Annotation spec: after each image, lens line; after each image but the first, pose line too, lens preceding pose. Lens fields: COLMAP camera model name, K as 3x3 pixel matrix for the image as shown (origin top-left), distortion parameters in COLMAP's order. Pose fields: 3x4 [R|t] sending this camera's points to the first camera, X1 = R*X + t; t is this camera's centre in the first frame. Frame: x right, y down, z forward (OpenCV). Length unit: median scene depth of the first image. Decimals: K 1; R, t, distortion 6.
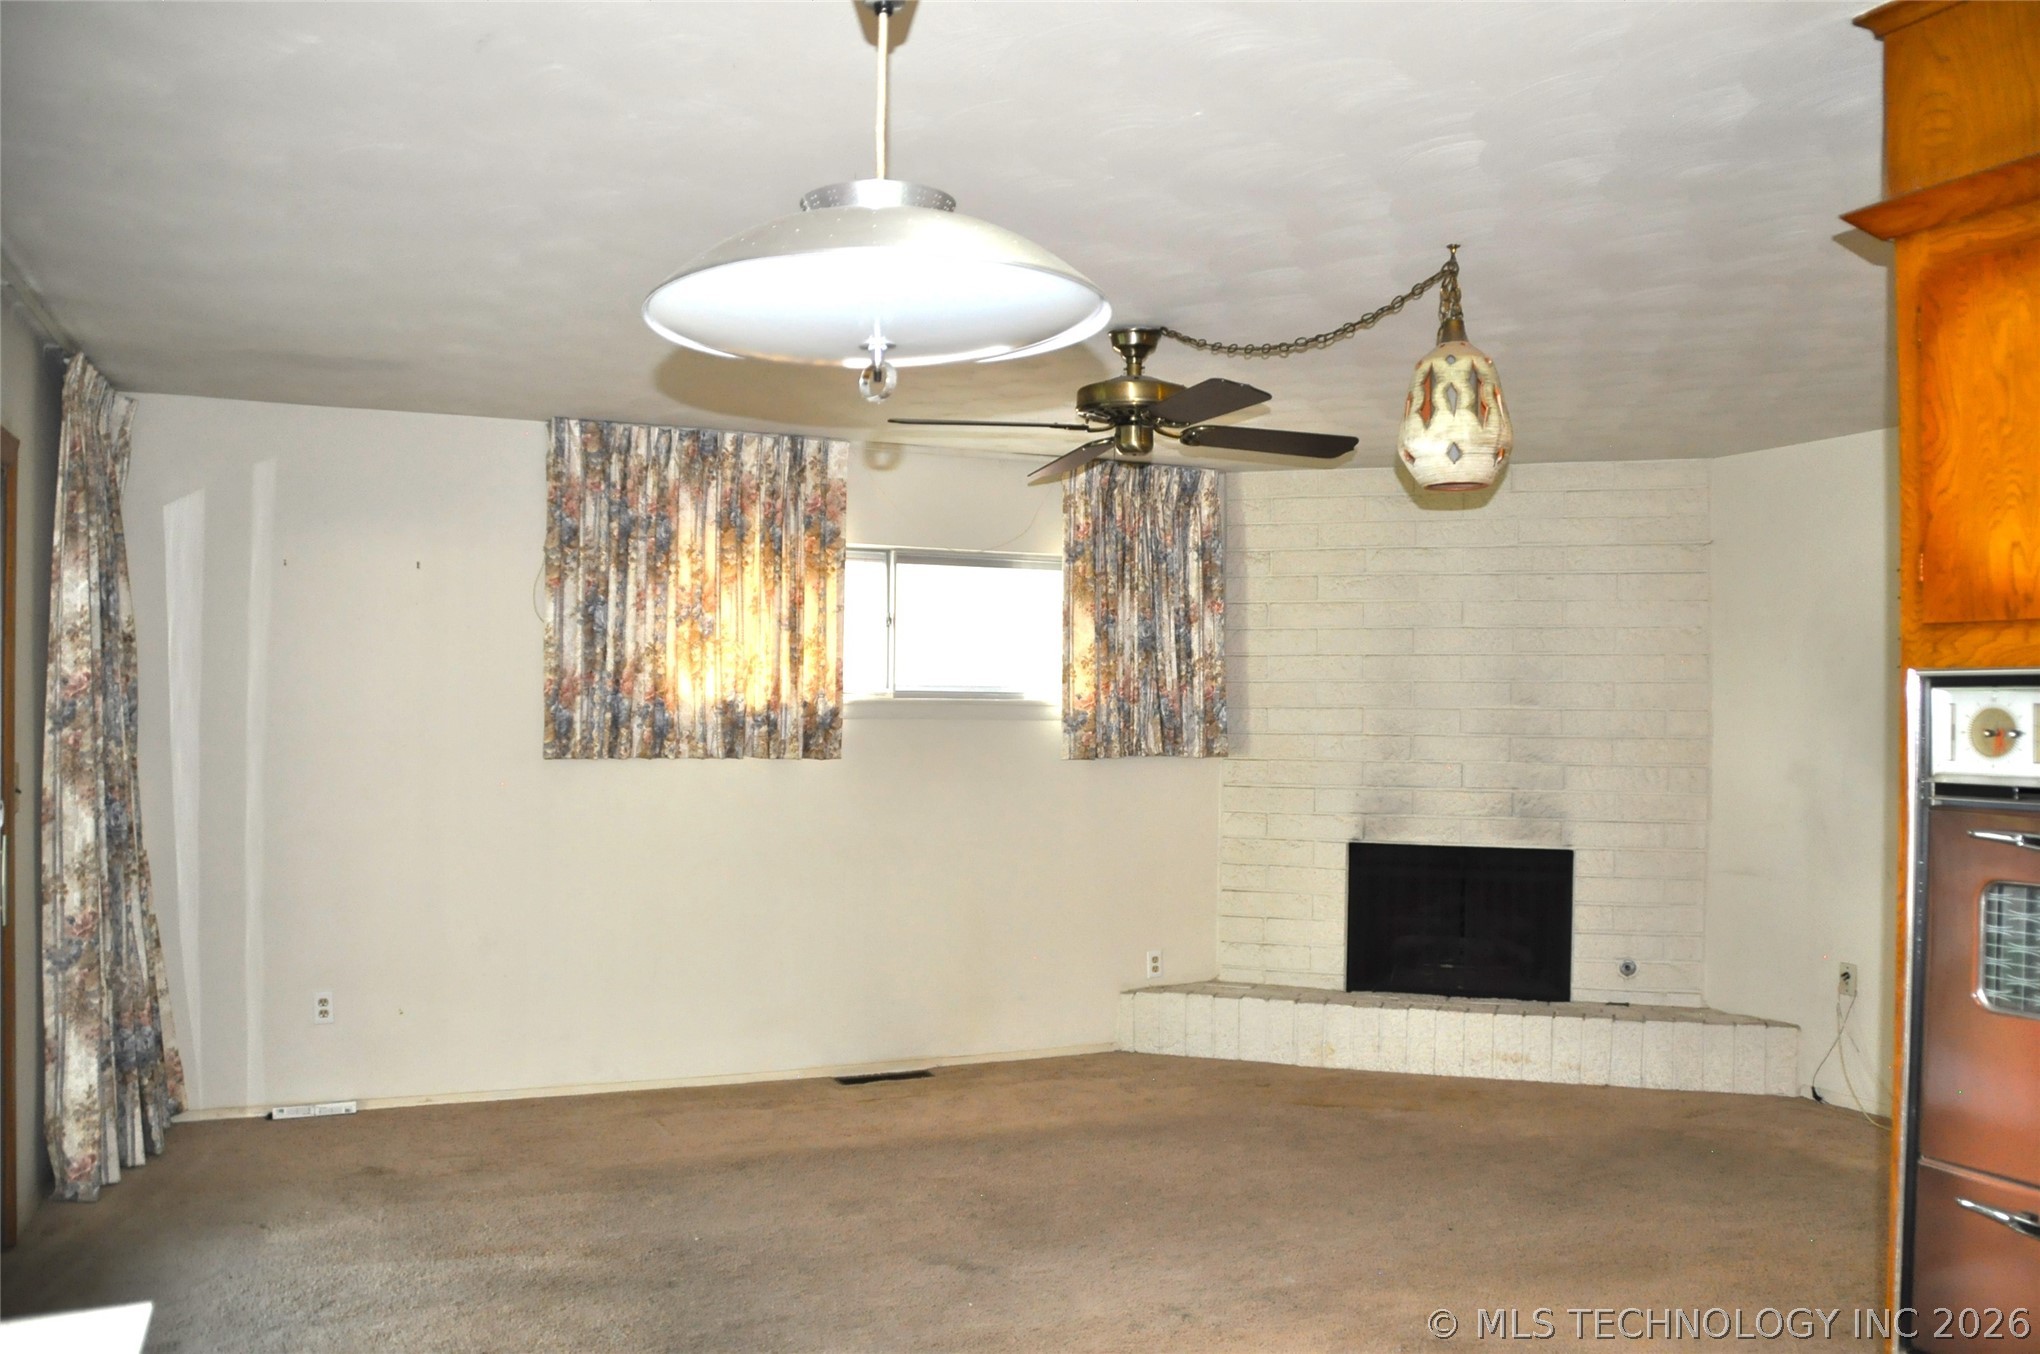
lens RADIAL K [[1647.2, 0, 1022.5], [0, 1647.2, 712.2], [0, 0, 1]] dist [-0.172014, 0.122964]
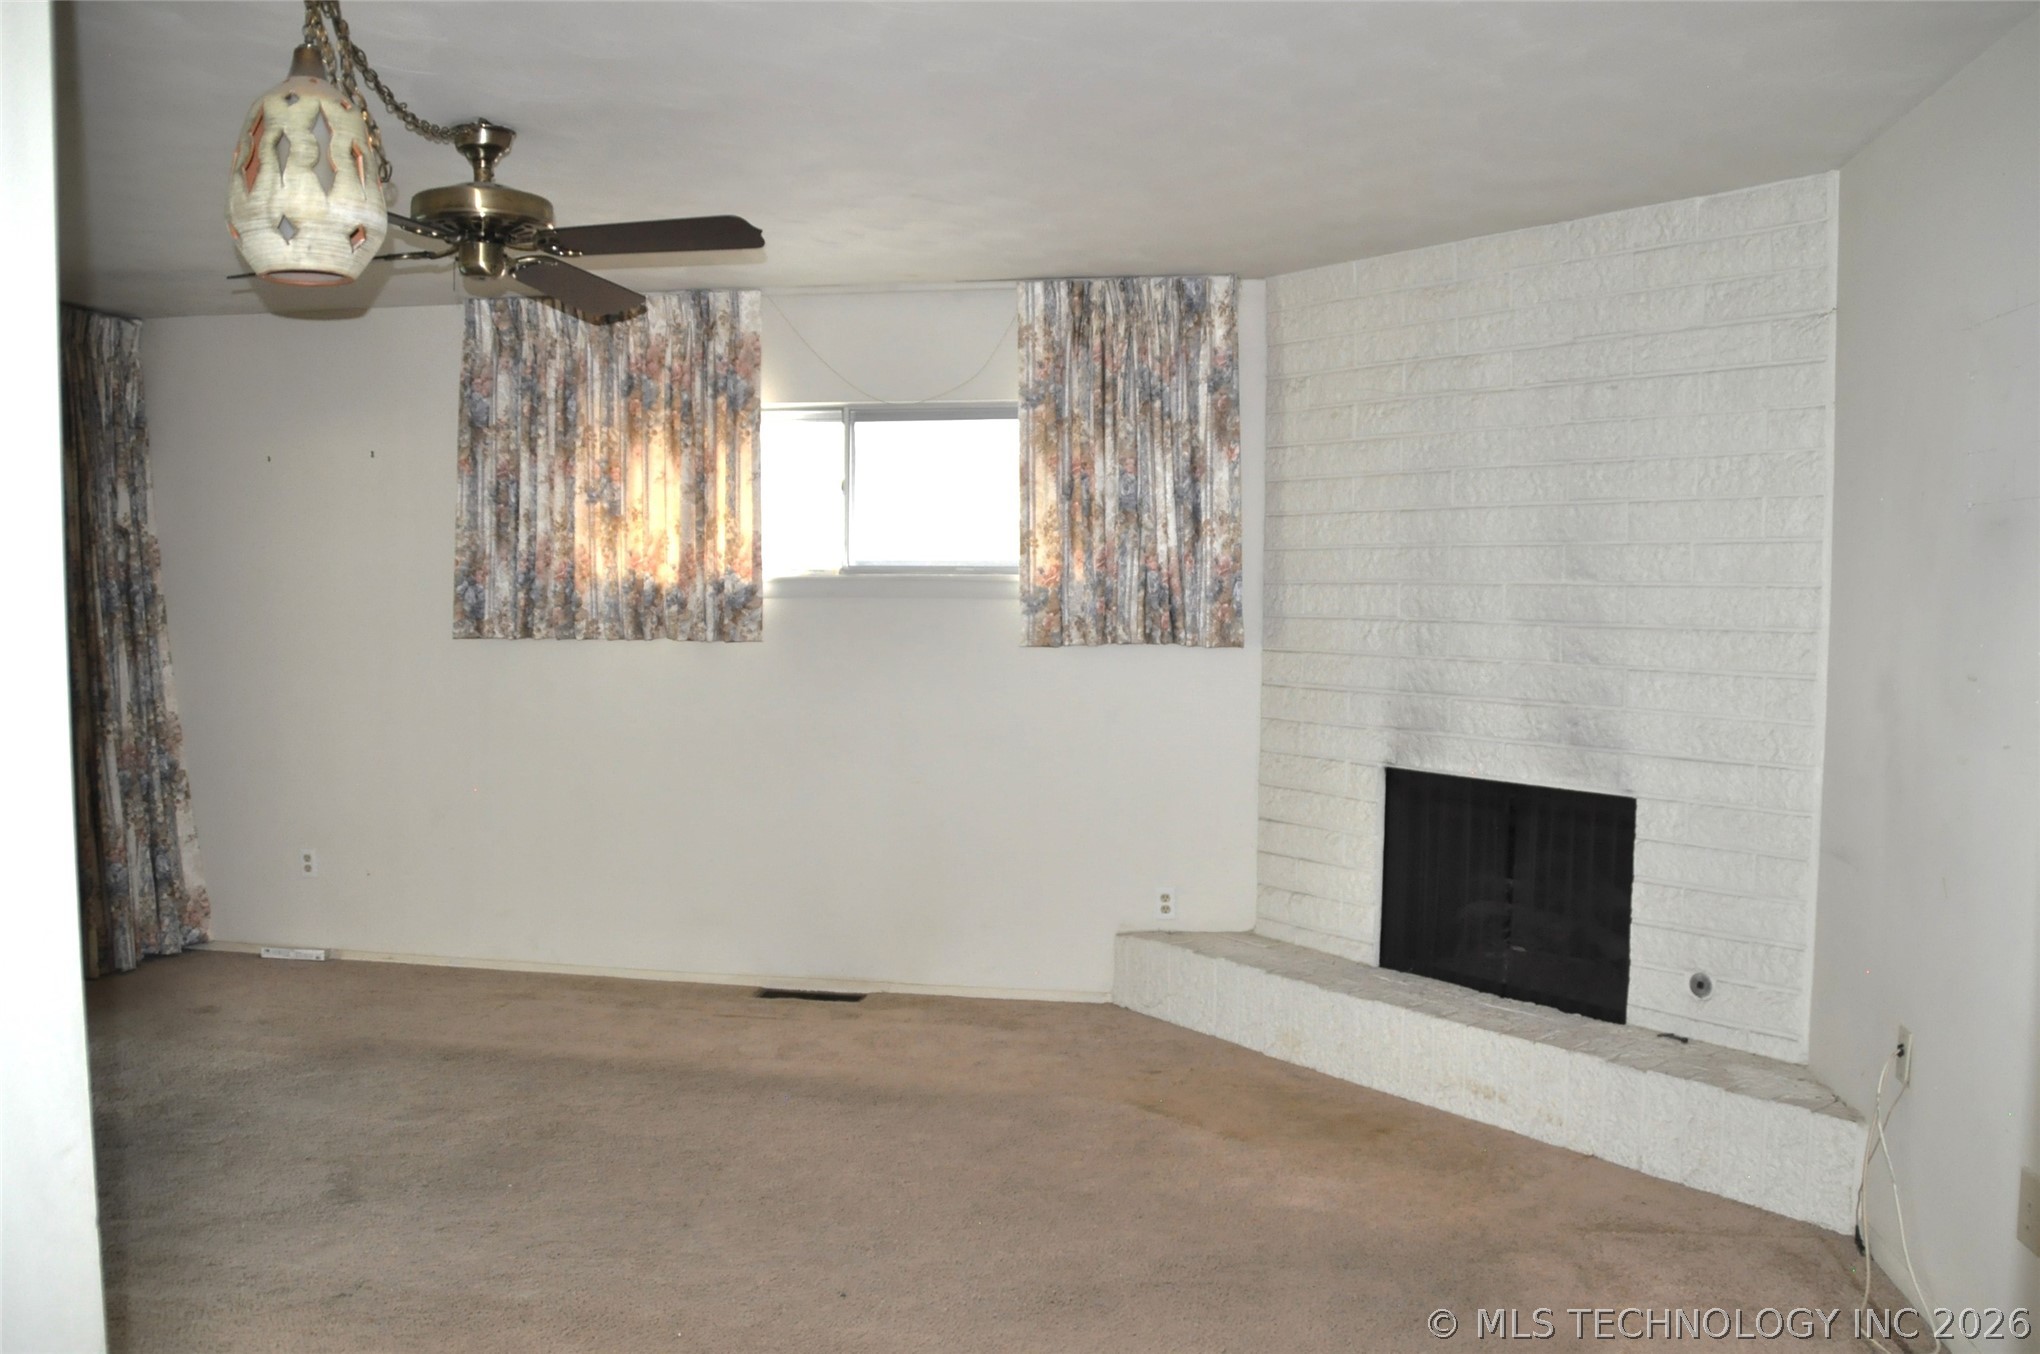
lens RADIAL K [[1670.7, 0, 1020.4], [0, 1670.7, 706.0], [0, 0, 1]] dist [-0.143963, 0.001150]
pose [[0.824016, 0.036177, -0.565410, 0.530478], [0.000891, 0.997875, 0.065146, 0.003965], [0.566565, -0.054186, 0.822233, 0.322248]]
